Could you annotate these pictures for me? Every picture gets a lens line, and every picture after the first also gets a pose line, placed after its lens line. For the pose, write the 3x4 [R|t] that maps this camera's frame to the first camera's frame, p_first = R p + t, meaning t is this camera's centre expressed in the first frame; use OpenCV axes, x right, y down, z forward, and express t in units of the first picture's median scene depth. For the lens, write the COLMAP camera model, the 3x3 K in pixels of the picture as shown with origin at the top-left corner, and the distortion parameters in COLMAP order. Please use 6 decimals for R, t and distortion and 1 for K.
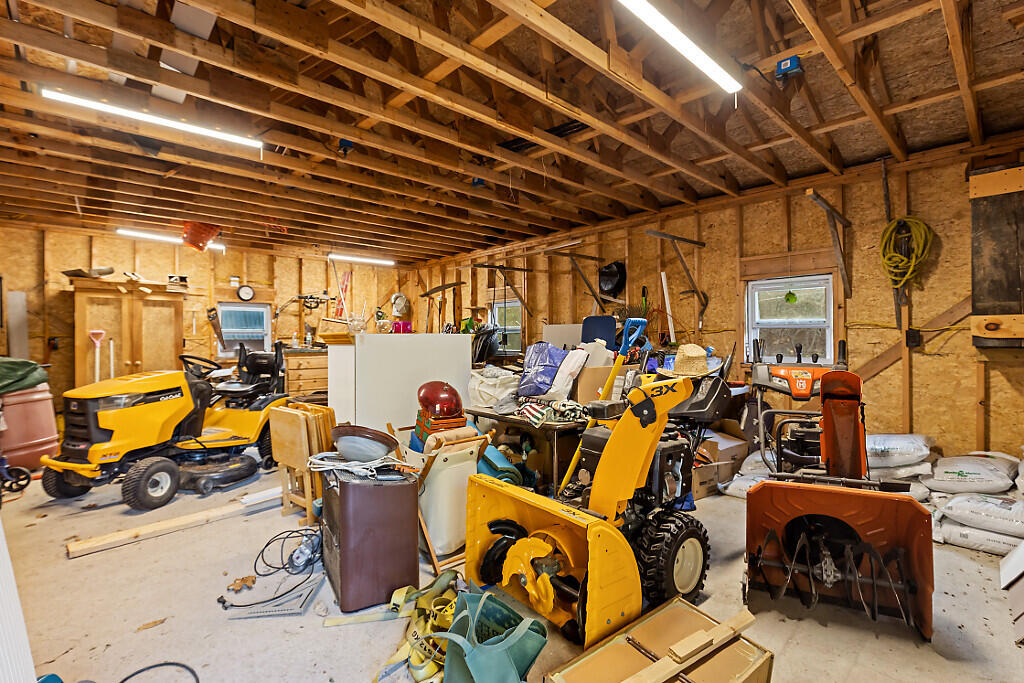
lens RADIAL K [[458.9, 0, 512.0], [0, 458.9, 341.5], [0, 0, 1]] dist [0.001601, 0.000176]
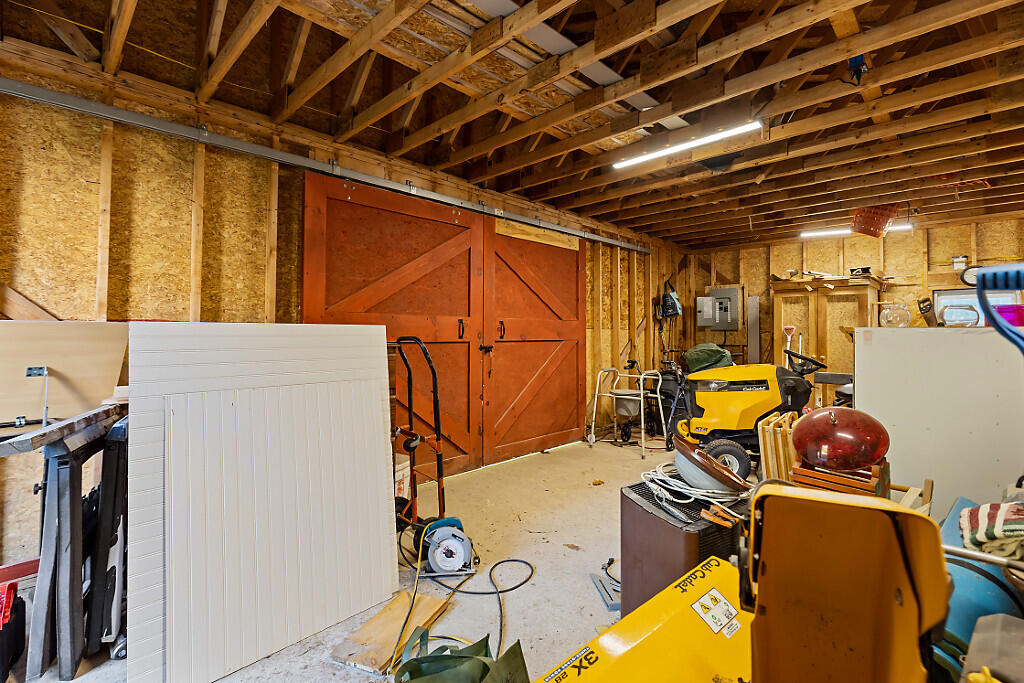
lens RADIAL K [[457.1, 0, 510.8], [0, 457.1, 328.6], [0, 0, 1]] dist [-0.000247, -0.000017]
pose [[0.071414, -0.001965, -0.997445, 0.169512], [-0.015625, 0.999873, -0.003089, -0.003713], [0.997324, 0.015806, 0.071374, 0.228128]]
